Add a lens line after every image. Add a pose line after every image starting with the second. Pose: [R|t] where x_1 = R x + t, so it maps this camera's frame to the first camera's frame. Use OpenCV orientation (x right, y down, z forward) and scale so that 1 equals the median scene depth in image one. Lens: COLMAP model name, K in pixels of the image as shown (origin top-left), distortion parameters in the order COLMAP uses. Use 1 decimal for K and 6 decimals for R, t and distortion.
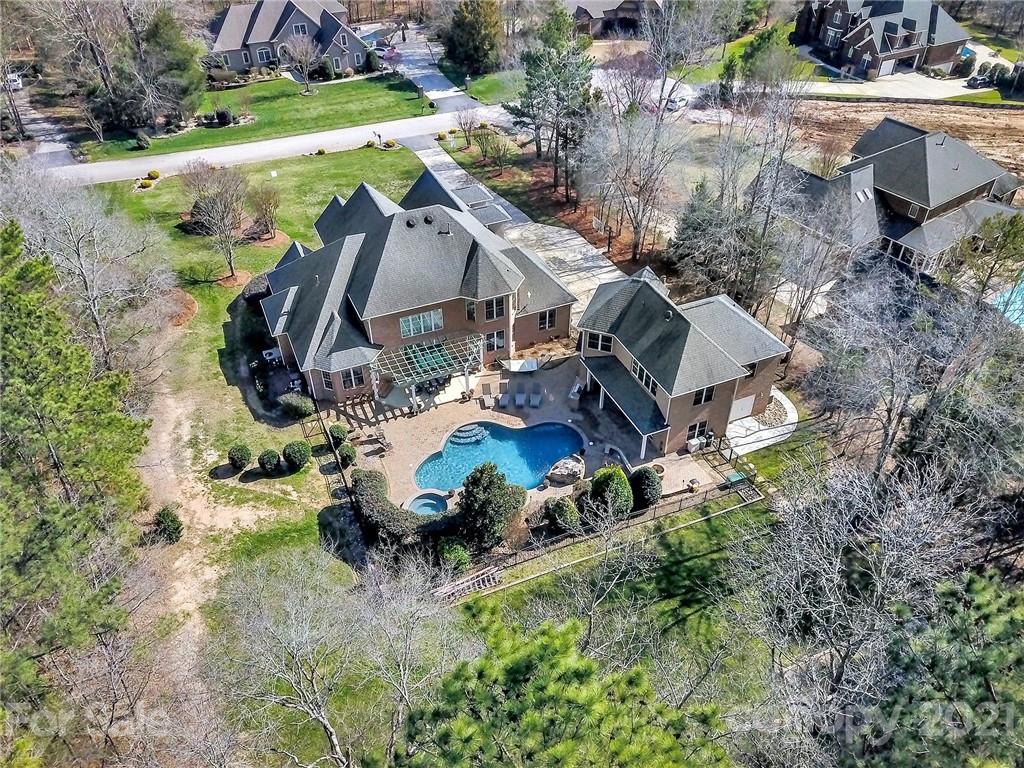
lens RADIAL K [[829.5, 0, 512.0], [0, 829.5, 384.0], [0, 0, 1]] dist [-0.003790, -0.001988]
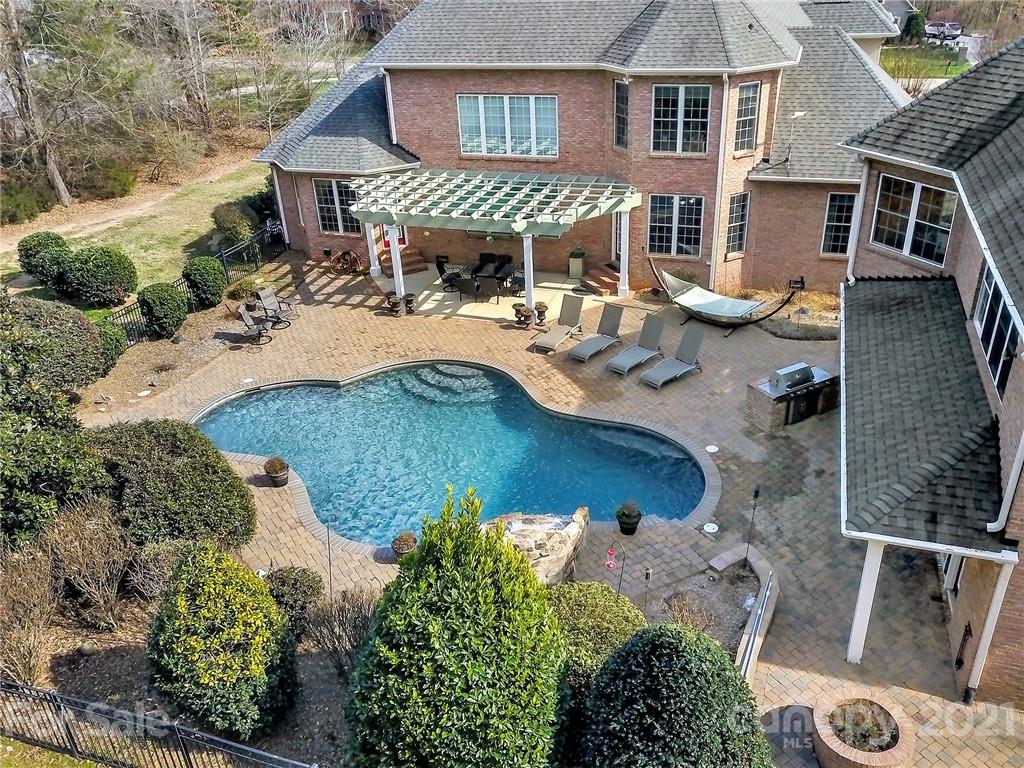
lens RADIAL K [[829.5, 0, 512.0], [0, 829.5, 384.0], [0, 0, 1]] dist [-0.003790, -0.001988]
pose [[0.733410, 0.286642, -0.616398, 0.193205], [-0.388618, 0.920764, -0.034210, 0.061202], [0.557751, 0.264633, 0.786691, 0.722050]]
